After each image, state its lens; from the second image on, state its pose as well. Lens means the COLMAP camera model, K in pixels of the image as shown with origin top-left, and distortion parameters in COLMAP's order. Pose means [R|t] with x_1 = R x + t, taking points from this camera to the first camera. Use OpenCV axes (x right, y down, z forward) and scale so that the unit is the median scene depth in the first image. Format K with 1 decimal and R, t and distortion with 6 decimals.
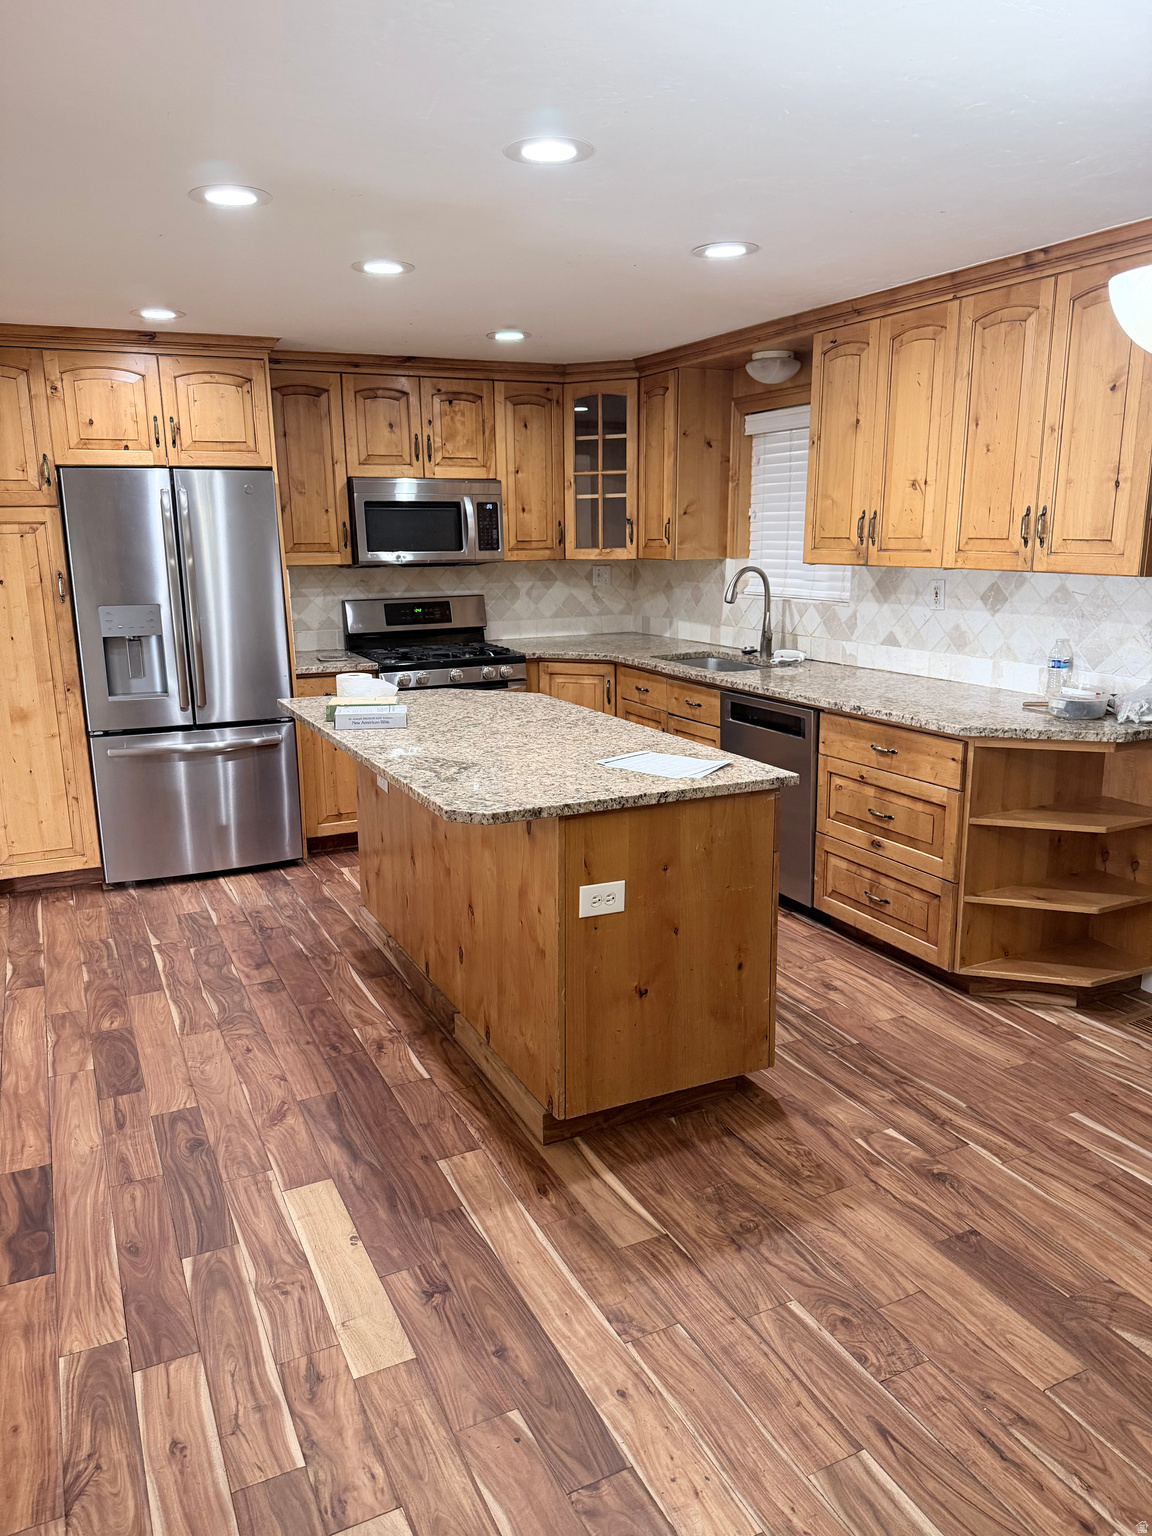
lens RADIAL K [[1093.8, 0, 576.0], [0, 1093.8, 768.0], [0, 0, 1]] dist [0.046752, -0.060779]
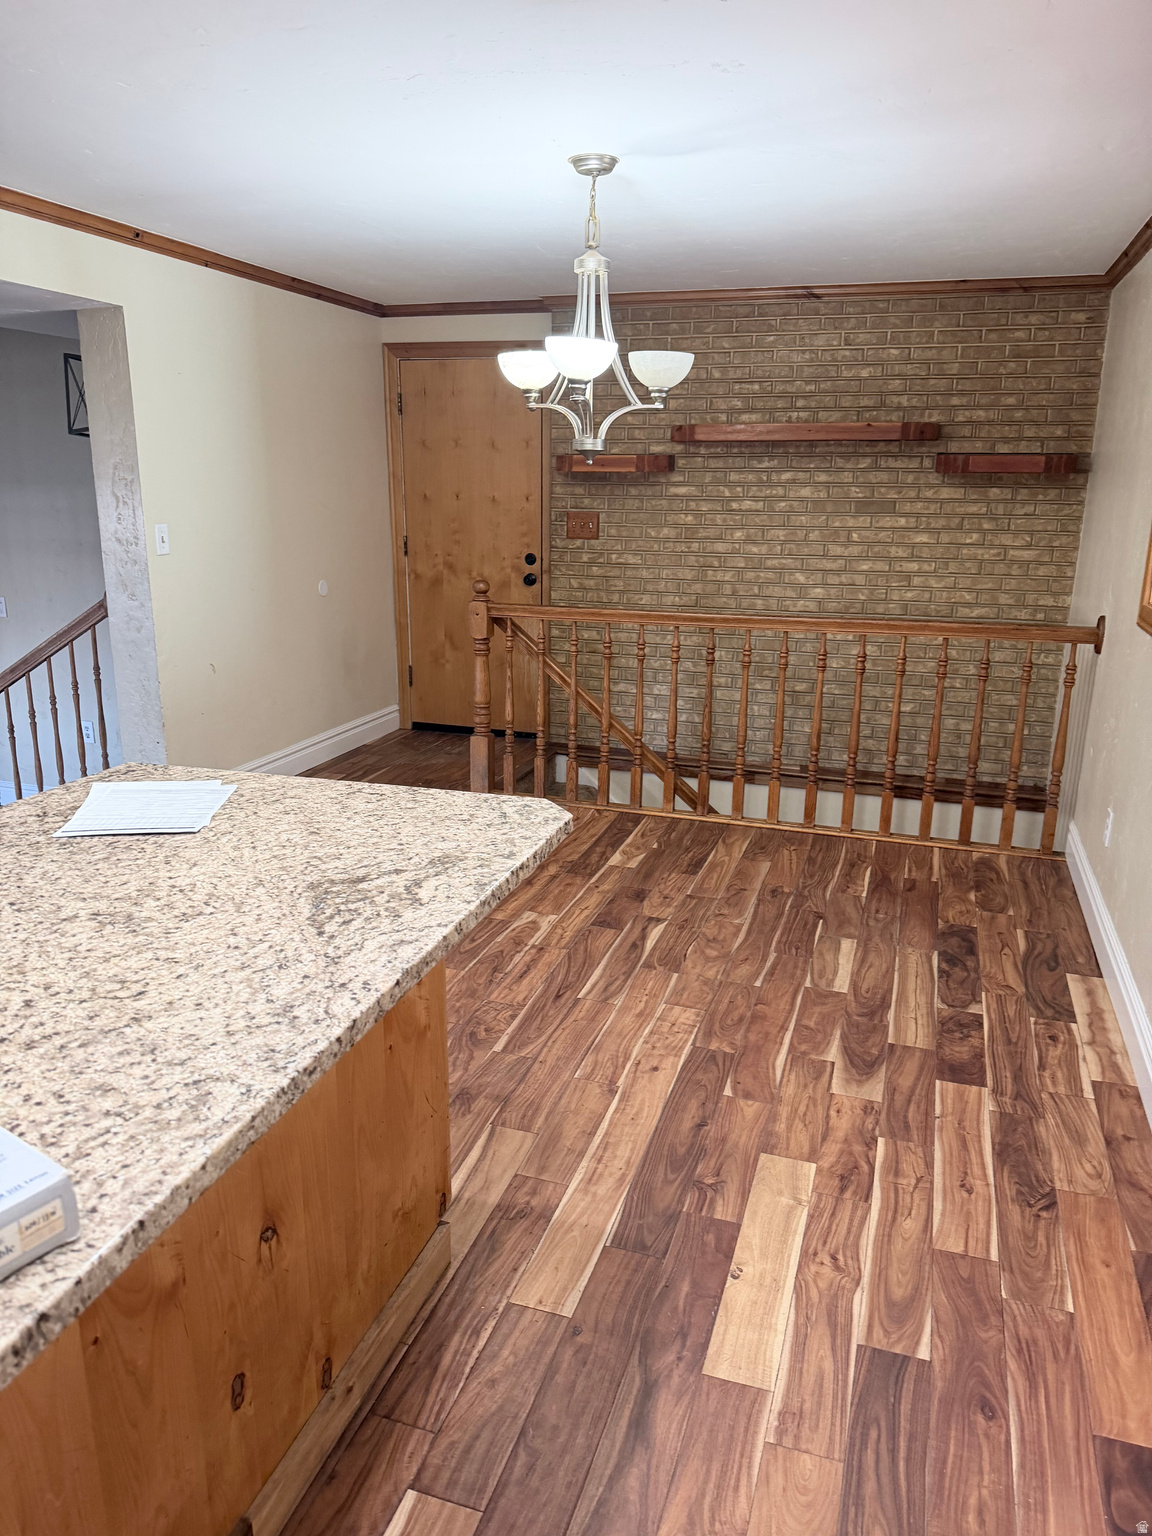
lens RADIAL K [[1093.8, 0, 576.0], [0, 1093.8, 768.0], [0, 0, 1]] dist [0.046752, -0.060779]
pose [[-0.719656, -0.179328, 0.670774, -0.566635], [0.146546, 0.905079, 0.399194, -0.264194], [-0.678690, 0.385581, -0.625066, 1.352367]]
